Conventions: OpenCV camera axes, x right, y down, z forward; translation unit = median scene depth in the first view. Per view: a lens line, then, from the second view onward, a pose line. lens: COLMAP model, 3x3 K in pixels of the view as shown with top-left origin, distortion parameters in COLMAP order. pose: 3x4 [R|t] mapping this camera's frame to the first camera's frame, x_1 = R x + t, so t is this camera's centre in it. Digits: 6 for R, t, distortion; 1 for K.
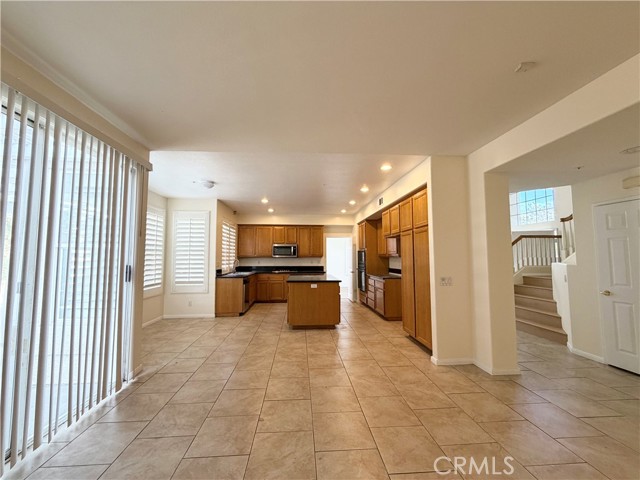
lens RADIAL K [[256.3, 0, 317.7], [0, 256.3, 241.1], [0, 0, 1]] dist [-0.000530, -0.000261]
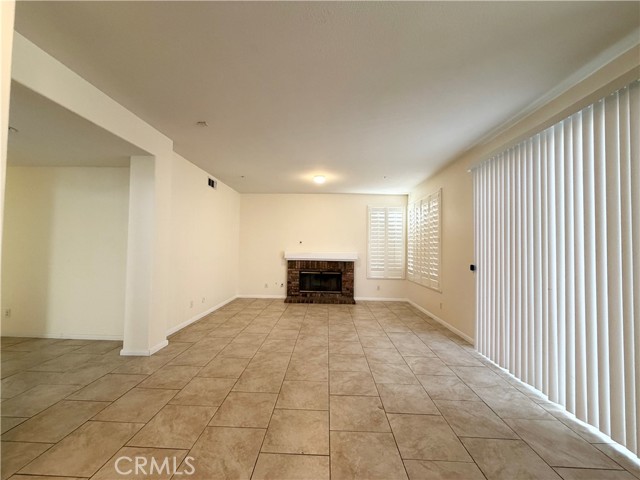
lens RADIAL K [[256.3, 0, 318.4], [0, 256.3, 242.2], [0, 0, 1]] dist [-0.000530, -0.000261]
pose [[-0.994371, -0.015437, 0.104827, -0.033532], [-0.024428, 0.996078, -0.085038, 0.069695], [-0.103103, -0.087120, -0.990848, 0.935863]]
